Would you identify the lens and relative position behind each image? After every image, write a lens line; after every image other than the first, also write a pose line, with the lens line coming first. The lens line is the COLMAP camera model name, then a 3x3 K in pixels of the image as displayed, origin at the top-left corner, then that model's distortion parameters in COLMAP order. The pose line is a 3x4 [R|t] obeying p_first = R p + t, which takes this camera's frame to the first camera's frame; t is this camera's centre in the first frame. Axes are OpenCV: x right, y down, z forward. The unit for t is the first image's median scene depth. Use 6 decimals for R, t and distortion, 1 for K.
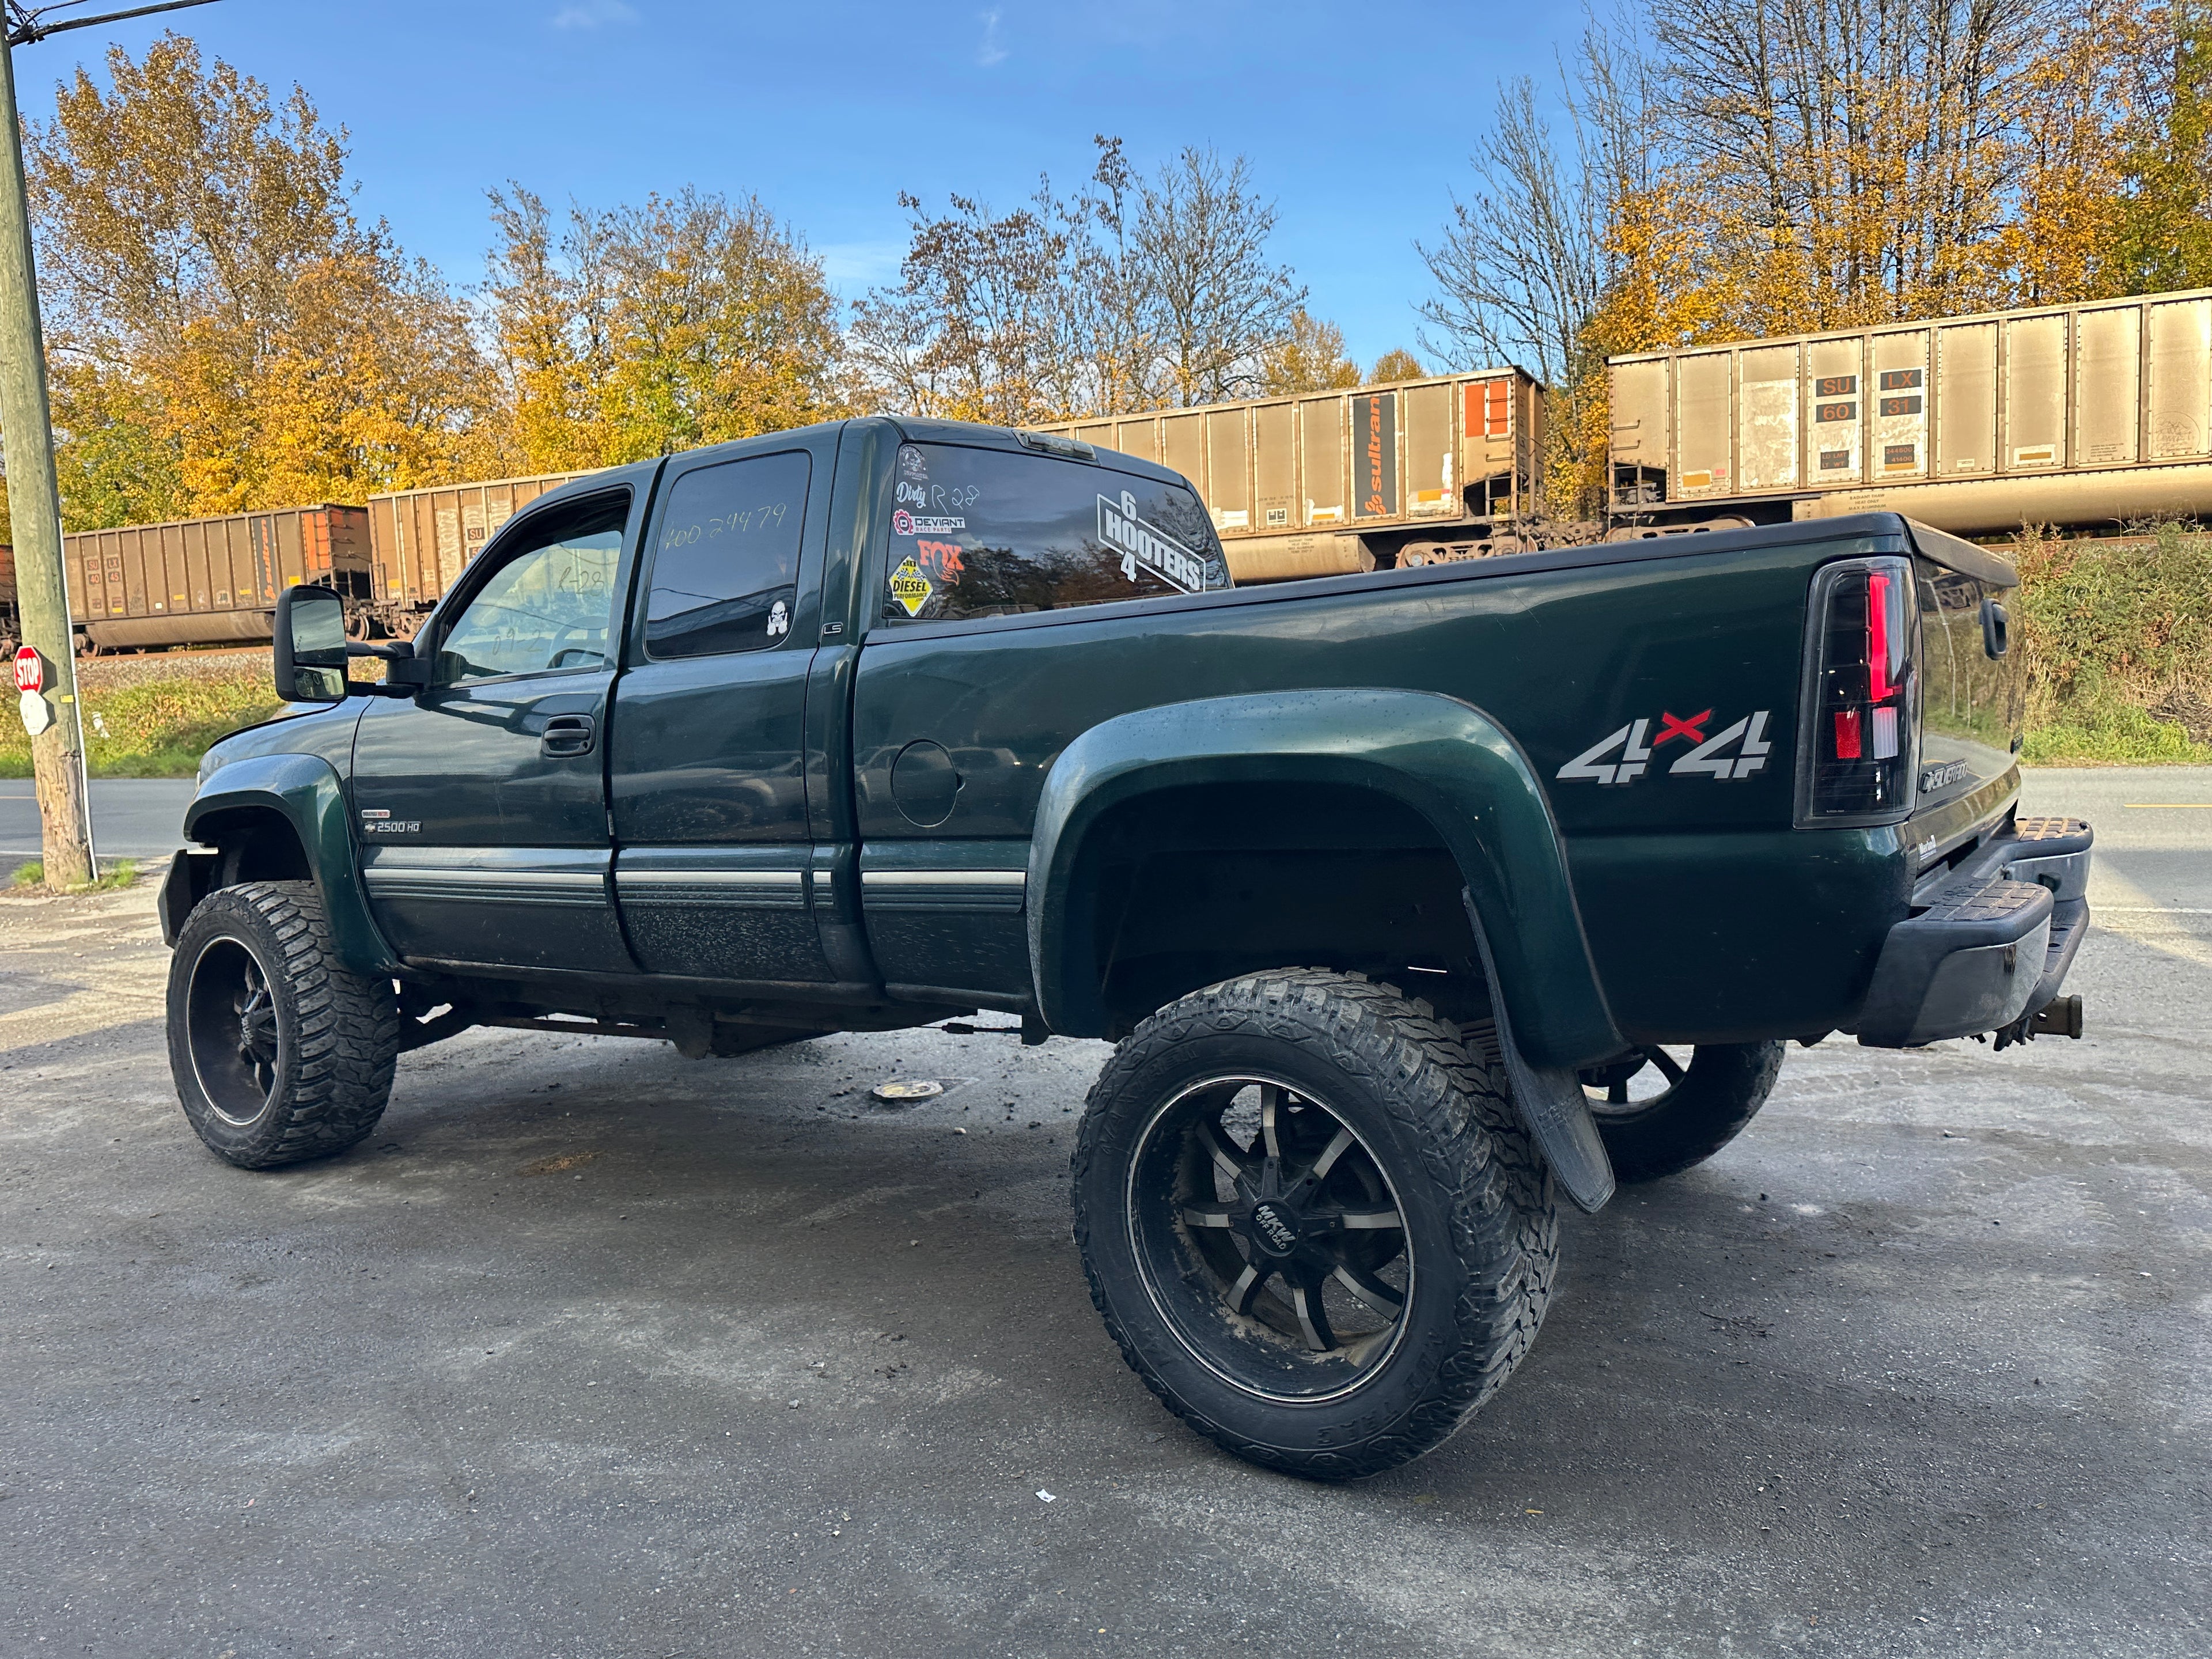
lens RADIAL K [[1549.2, 0, 1111.4], [0, 1549.2, 814.5], [0, 0, 1]] dist [0.038584, -0.046947]
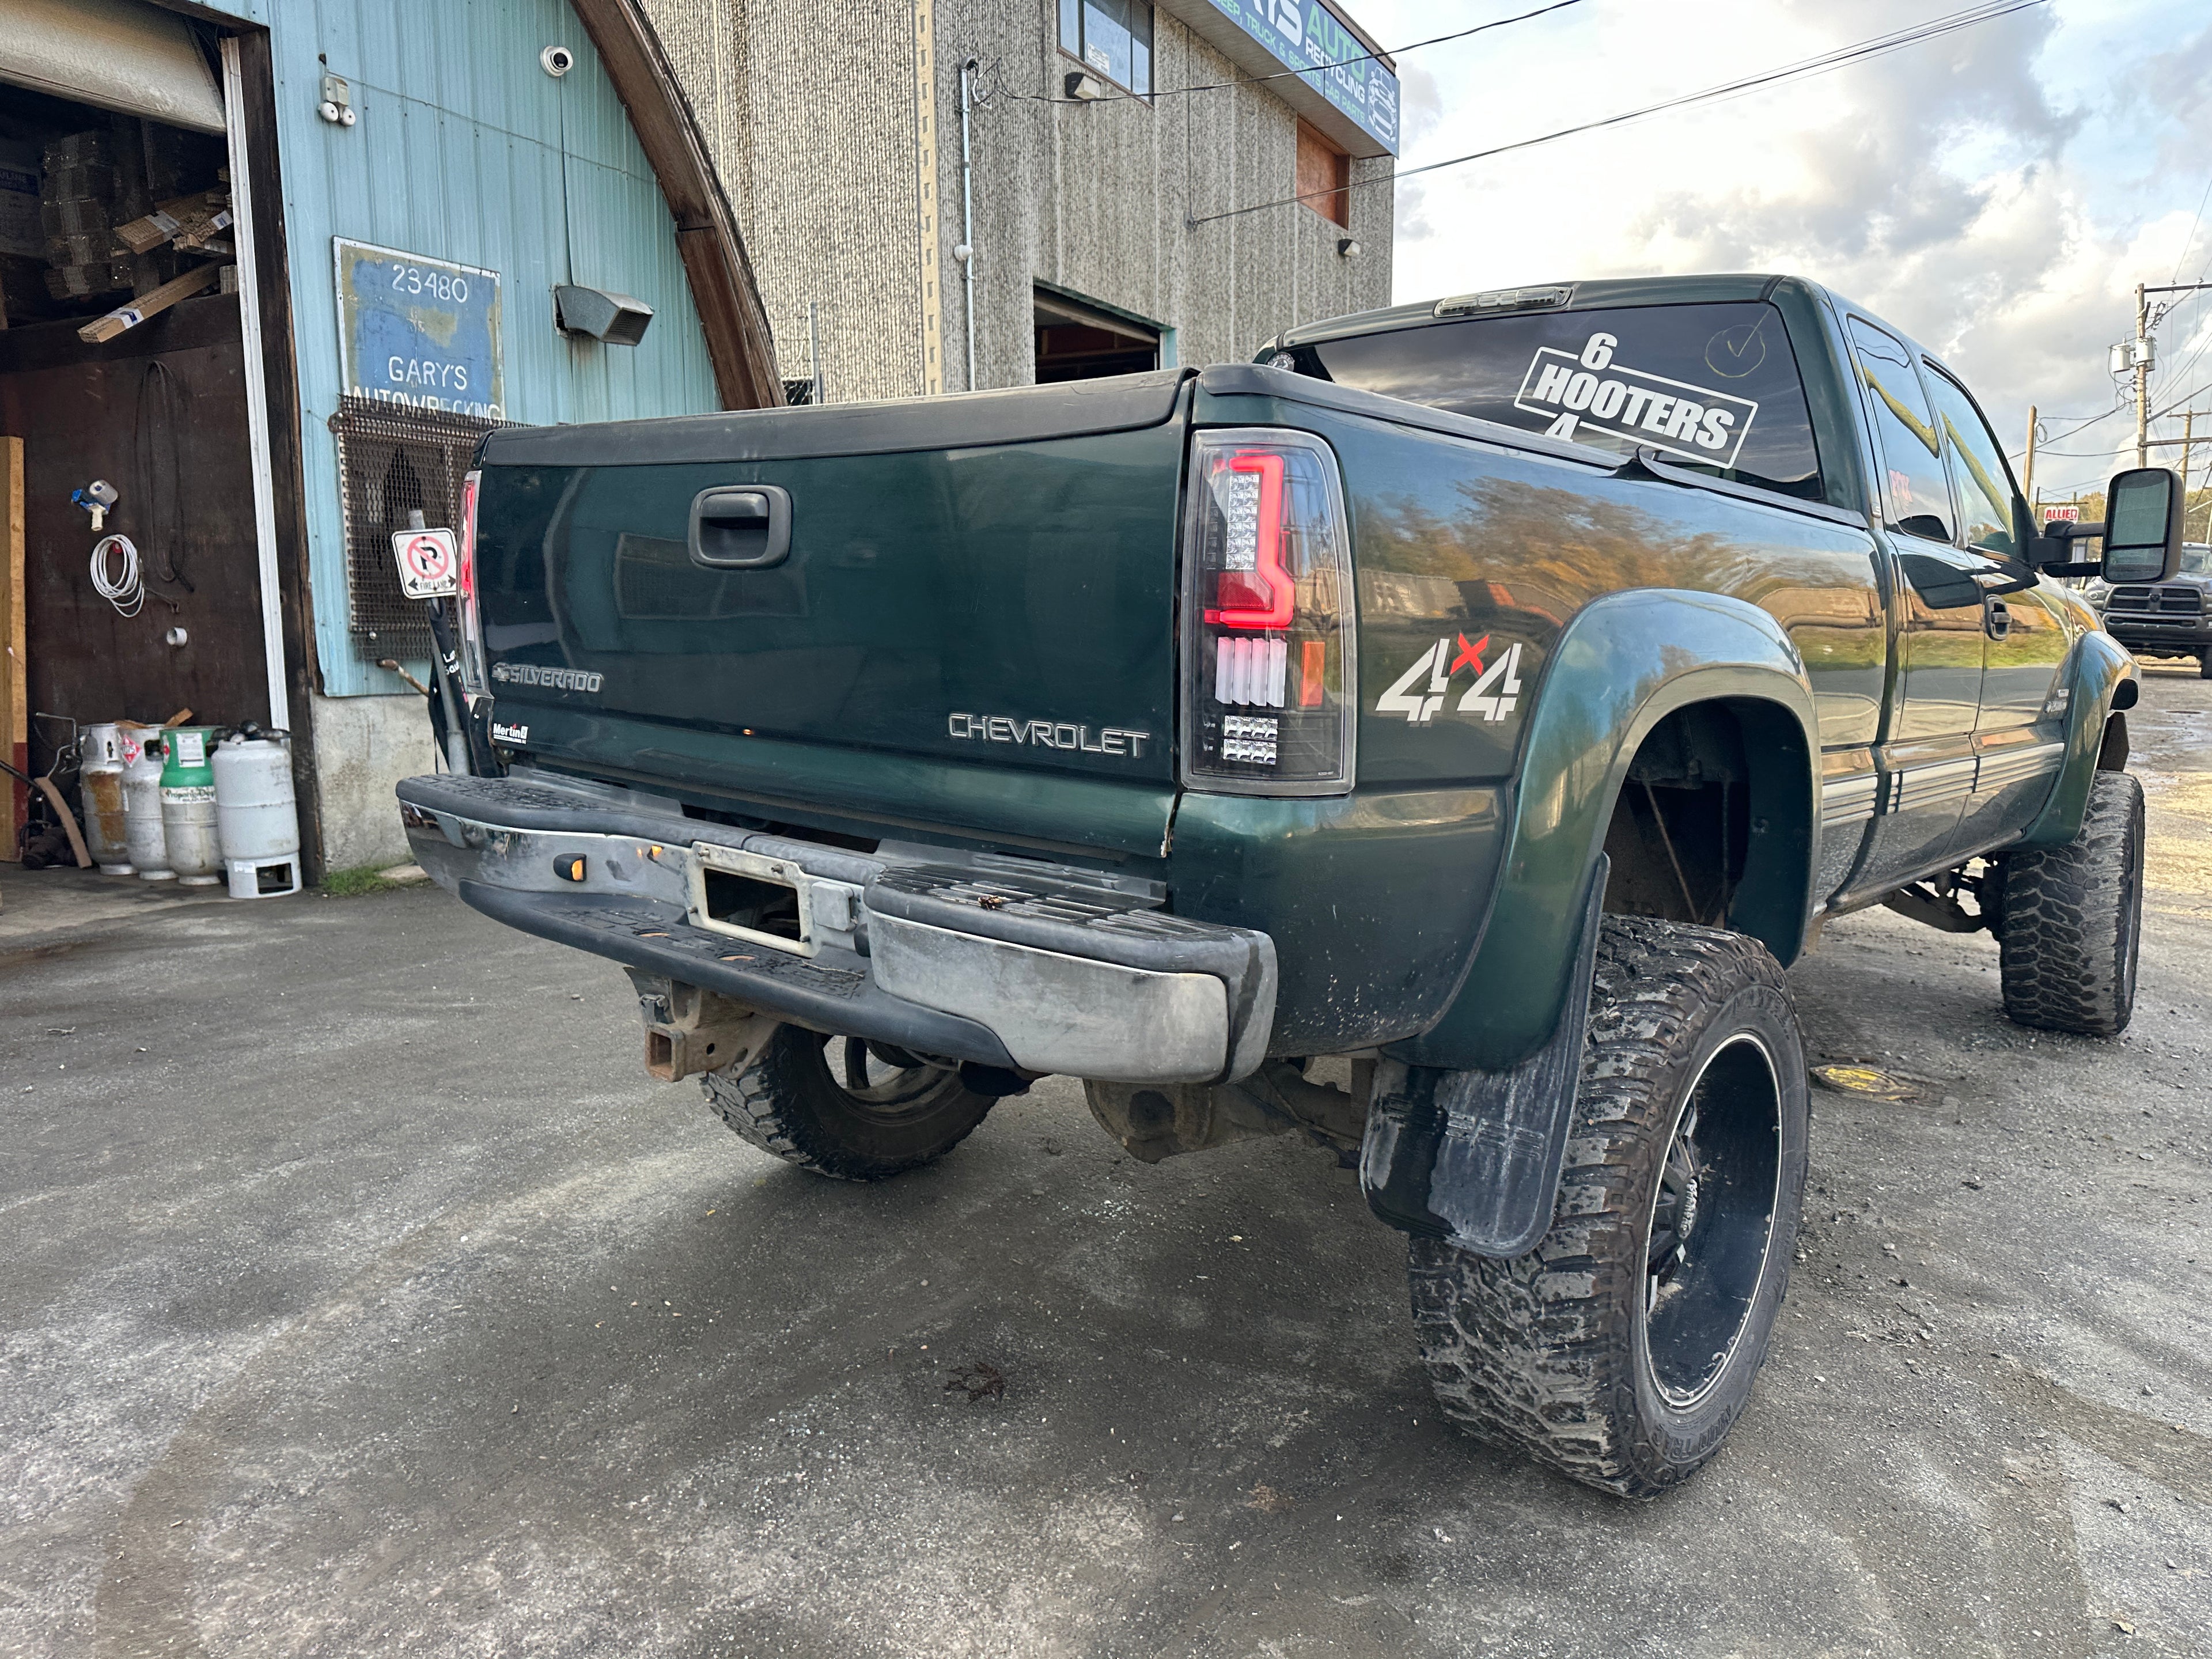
lens RADIAL K [[1547.7, 0, 1113.9], [0, 1547.7, 833.1], [0, 0, 1]] dist [0.040690, -0.052771]
pose [[-0.101589, 0.192410, -0.976042, 0.801520], [-0.096273, 0.974612, 0.202148, -0.088414], [0.990157, 0.114502, -0.080486, 0.777110]]
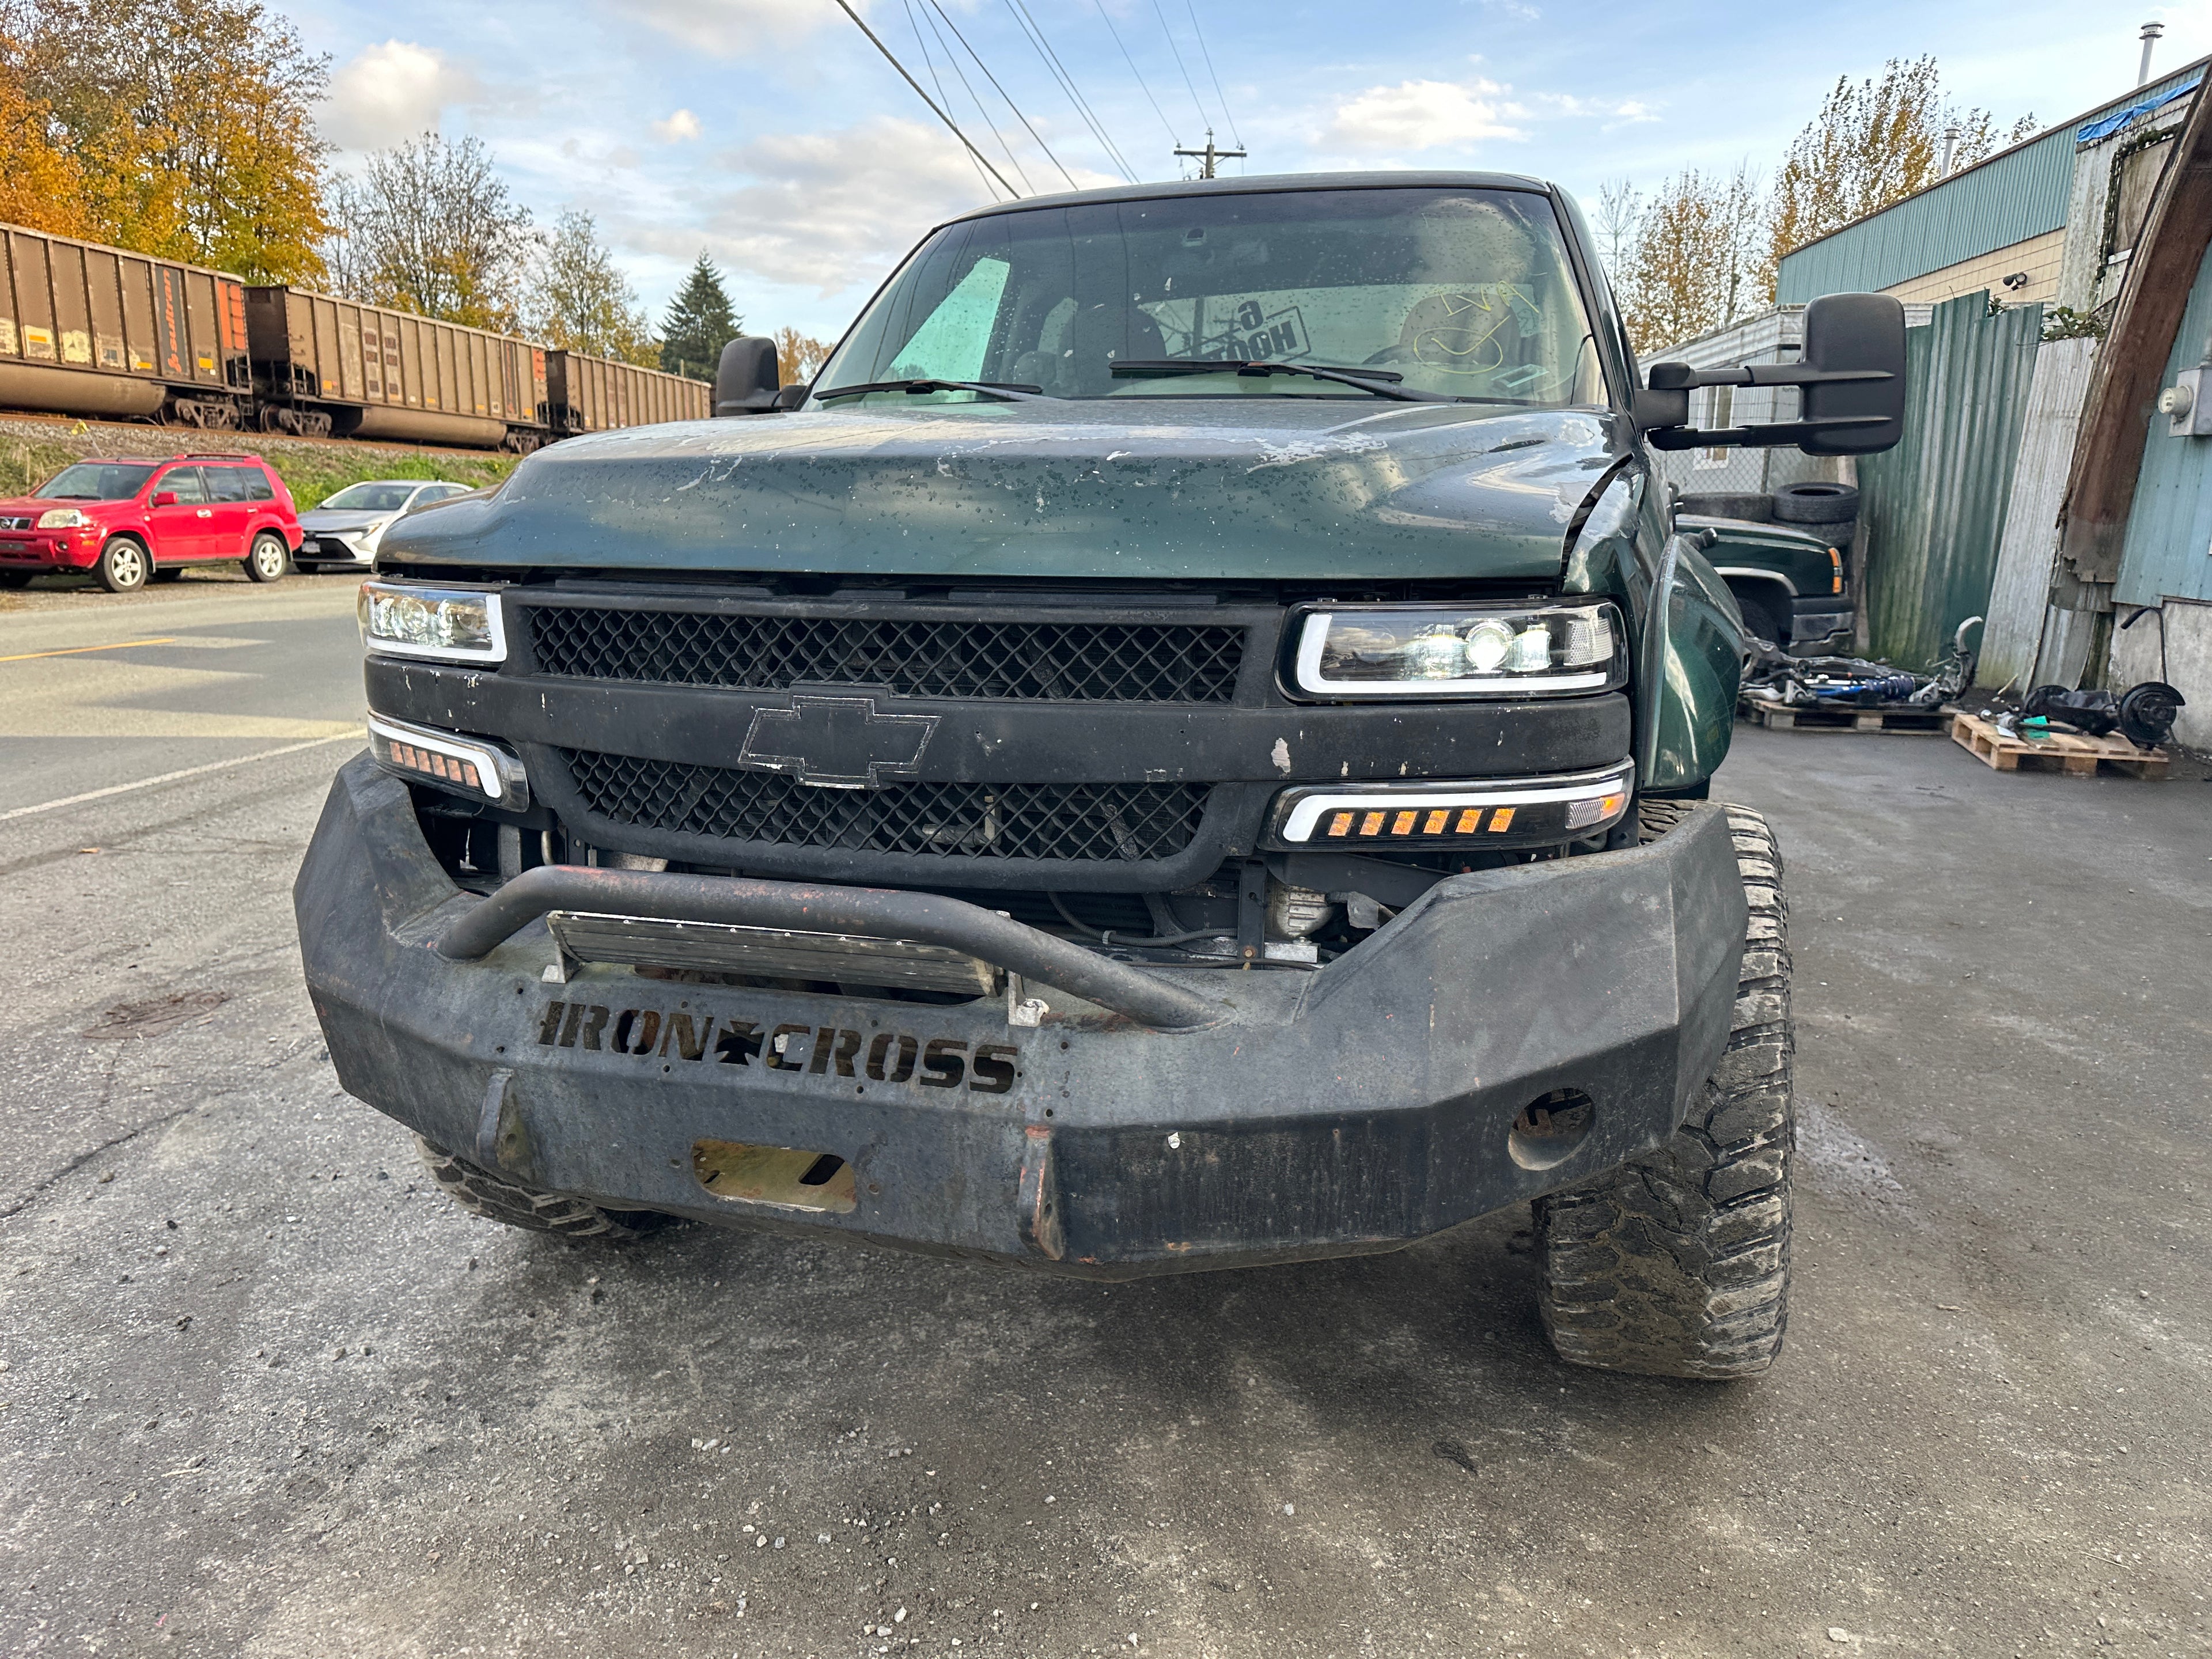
lens RADIAL K [[1560.2, 0, 1111.8], [0, 1560.2, 821.2], [0, 0, 1]] dist [0.031582, -0.038535]
pose [[-0.298324, -0.147499, 0.942999, -0.972873], [0.088185, 0.979502, 0.181106, -0.056088], [-0.950382, 0.137187, -0.279202, 1.335184]]
